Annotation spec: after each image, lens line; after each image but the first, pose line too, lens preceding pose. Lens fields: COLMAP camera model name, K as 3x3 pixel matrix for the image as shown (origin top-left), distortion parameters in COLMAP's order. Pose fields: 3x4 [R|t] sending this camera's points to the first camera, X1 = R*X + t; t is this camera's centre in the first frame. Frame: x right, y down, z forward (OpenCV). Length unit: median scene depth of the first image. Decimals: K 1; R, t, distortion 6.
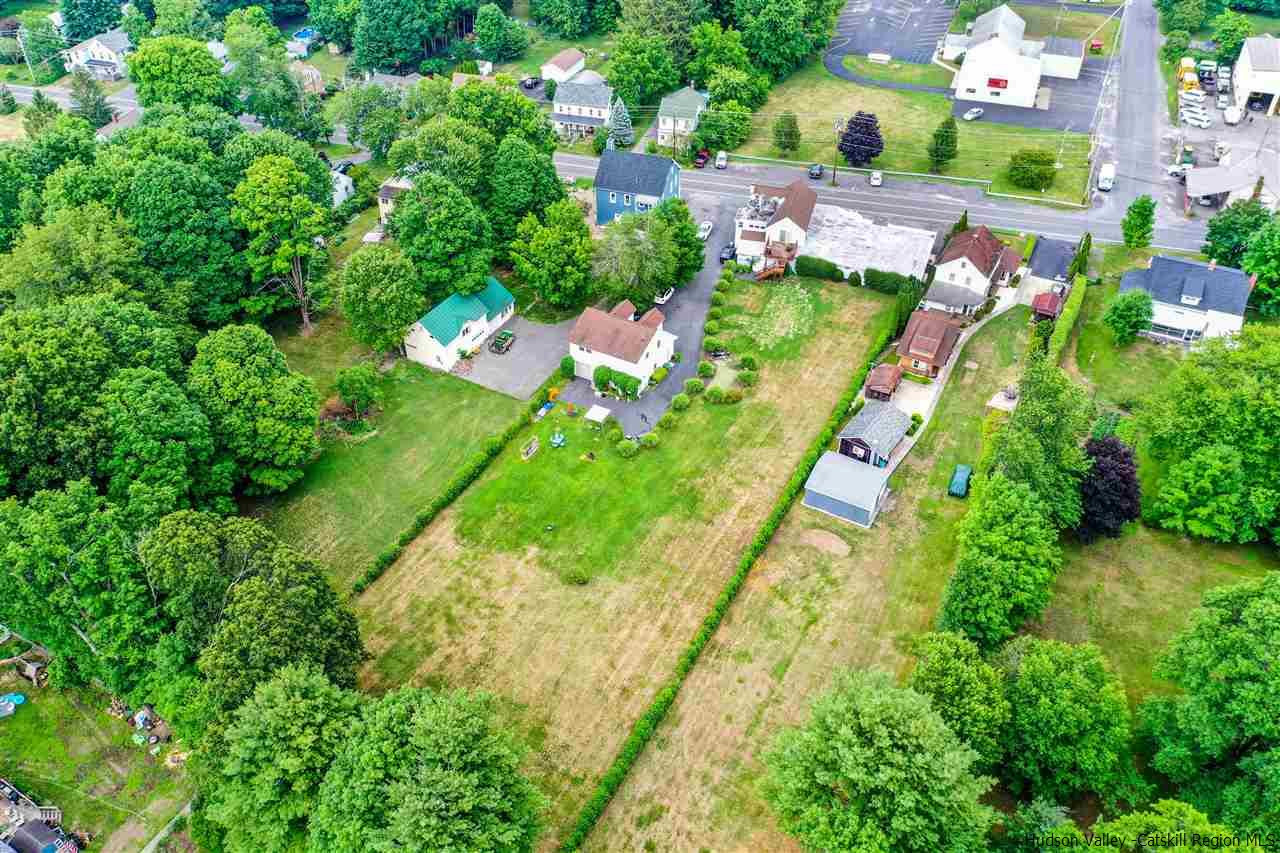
lens RADIAL K [[1001.9, 0, 640.0], [0, 1001.9, 426.5], [0, 0, 1]] dist [-0.003579, -0.002144]
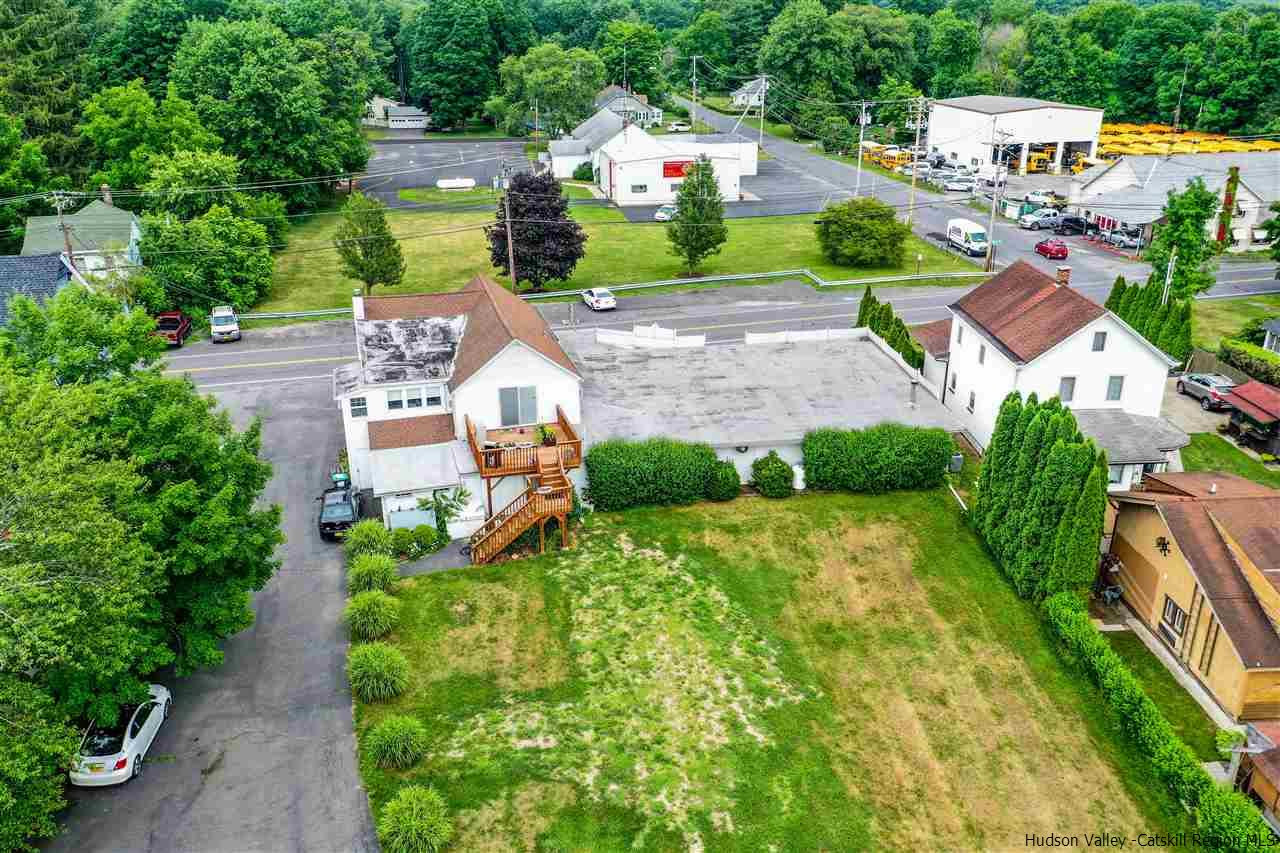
lens RADIAL K [[1001.9, 0, 640.0], [0, 1001.9, 426.5], [0, 0, 1]] dist [-0.003579, -0.002144]
pose [[0.853999, -0.193342, 0.483016, 0.027145], [0.331135, 0.918059, -0.217983, -0.105270], [-0.401292, 0.346101, 0.848044, 0.730796]]
